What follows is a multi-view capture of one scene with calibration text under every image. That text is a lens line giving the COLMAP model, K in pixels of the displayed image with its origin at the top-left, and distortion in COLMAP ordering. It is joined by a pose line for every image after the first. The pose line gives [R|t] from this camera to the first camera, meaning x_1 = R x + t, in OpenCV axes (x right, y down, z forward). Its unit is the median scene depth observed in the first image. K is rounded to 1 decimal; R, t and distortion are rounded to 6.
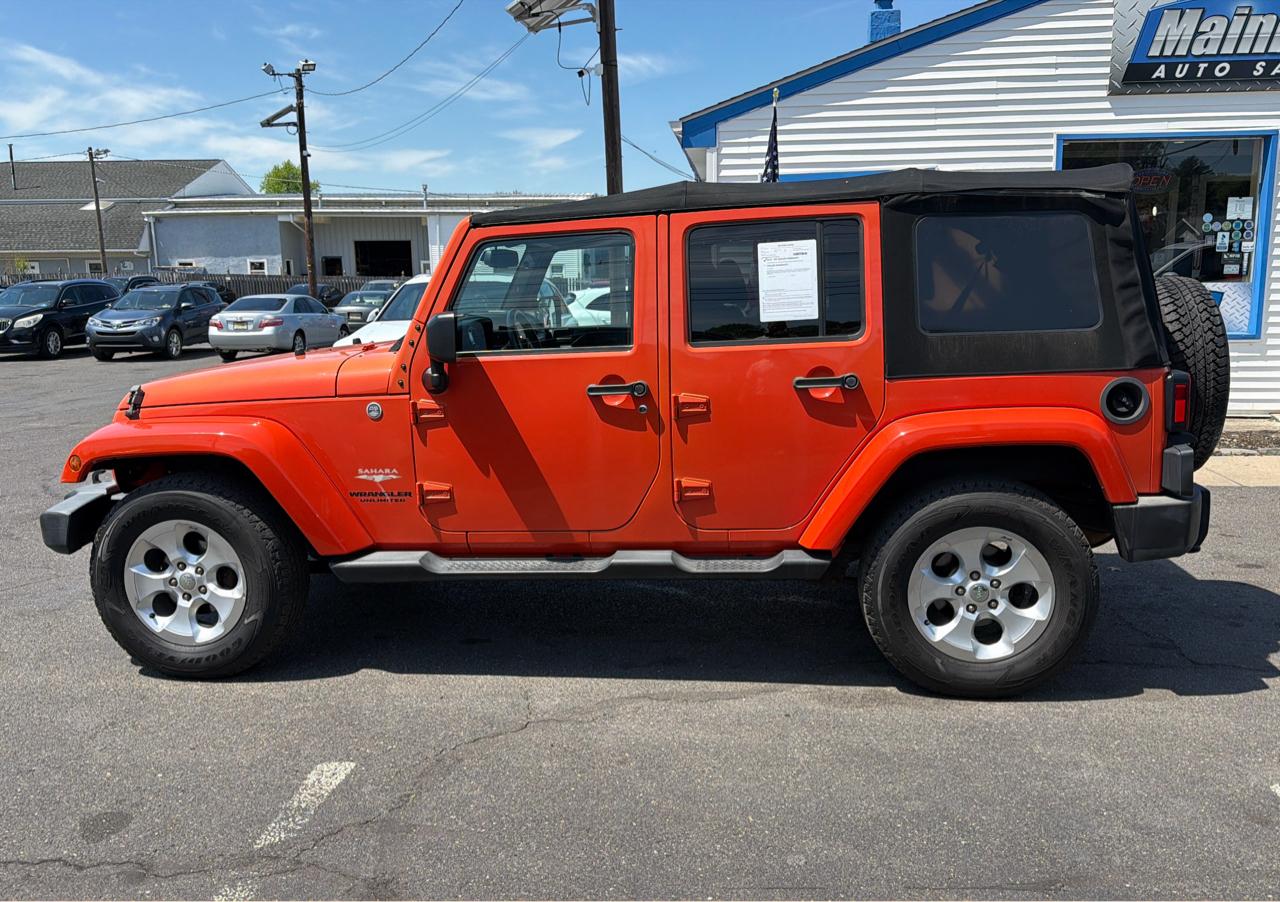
lens RADIAL K [[1069.5, 0, 634.6], [0, 1069.5, 449.8], [0, 0, 1]] dist [0.085717, -0.143787]
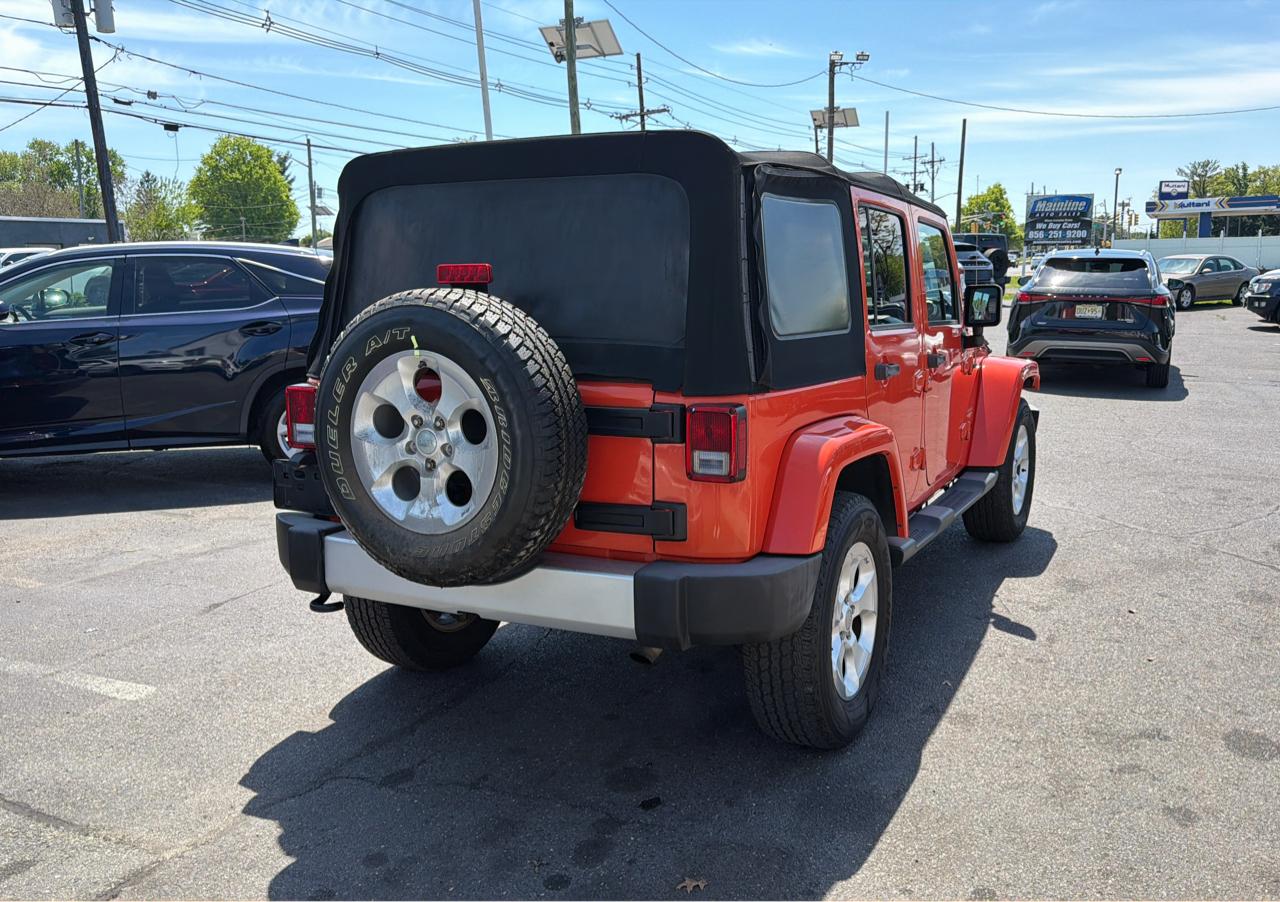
lens RADIAL K [[1069.5, 0, 634.7], [0, 1069.5, 452.2], [0, 0, 1]] dist [0.085717, -0.143787]
pose [[-0.377044, 0.176536, -0.909215, 1.190650], [-0.130455, 0.961758, 0.240837, -0.265481], [0.916962, 0.209417, -0.339595, 1.519122]]
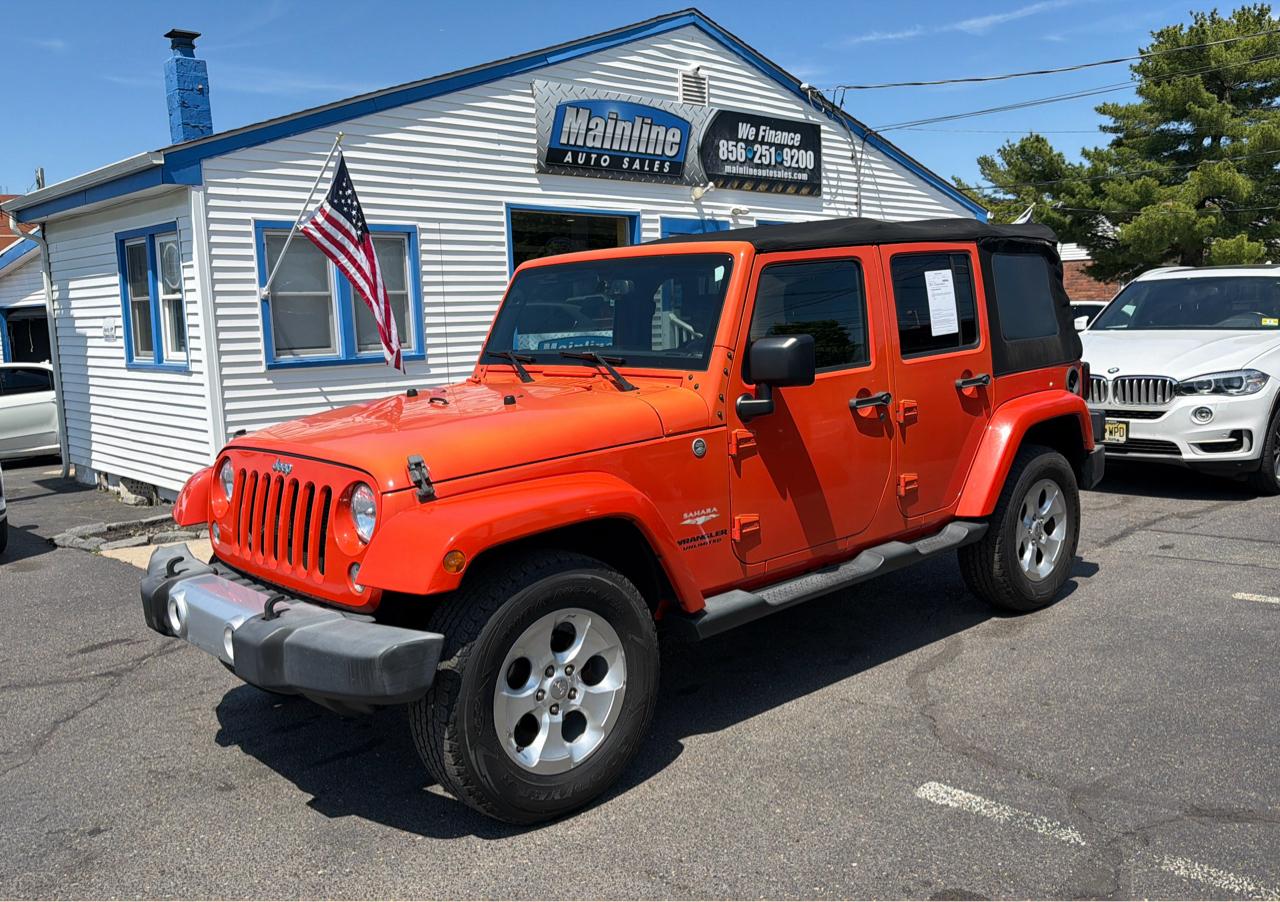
lens RADIAL K [[1069.5, 0, 637.5], [0, 1069.5, 459.0], [0, 0, 1]] dist [0.085717, -0.143787]
pose [[0.650335, -0.107686, 0.751976, -0.999552], [0.149577, 0.988675, 0.012222, -0.046388], [-0.744776, 0.104530, 0.659077, 0.454650]]
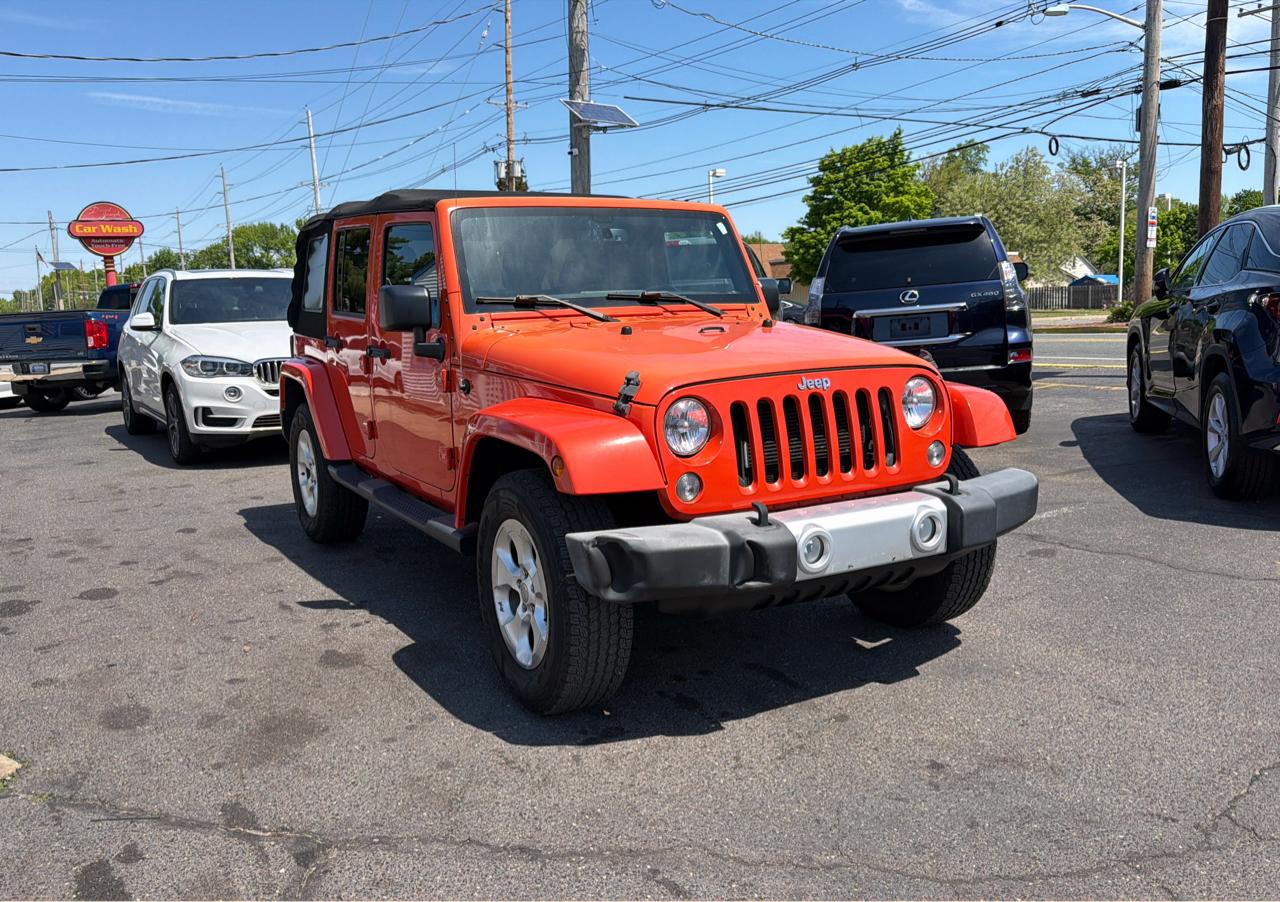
lens RADIAL K [[1069.5, 0, 643.8], [0, 1069.5, 450.3], [0, 0, 1]] dist [0.085717, -0.143787]
pose [[-0.597969, -0.078525, 0.797663, -1.153138], [0.176411, 0.957892, 0.226545, -0.247375], [-0.781865, 0.276184, -0.558937, 1.893313]]
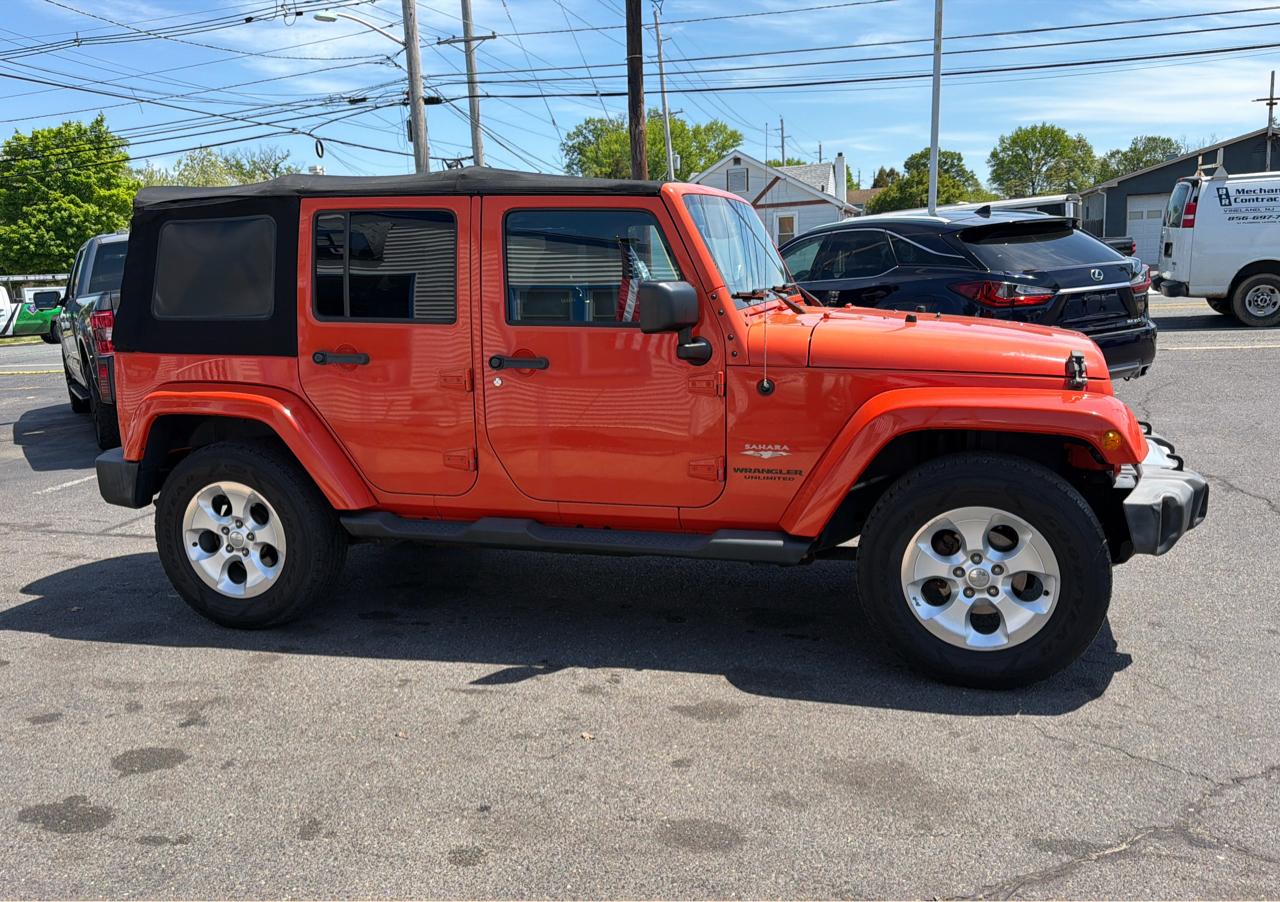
lens RADIAL K [[1069.5, 0, 643.2], [0, 1069.5, 454.0], [0, 0, 1]] dist [0.085717, -0.143787]
pose [[-0.981492, 0.025299, 0.189824, -0.278964], [0.088121, 0.939722, 0.330390, -0.374305], [-0.170023, 0.341003, -0.924559, 2.364833]]
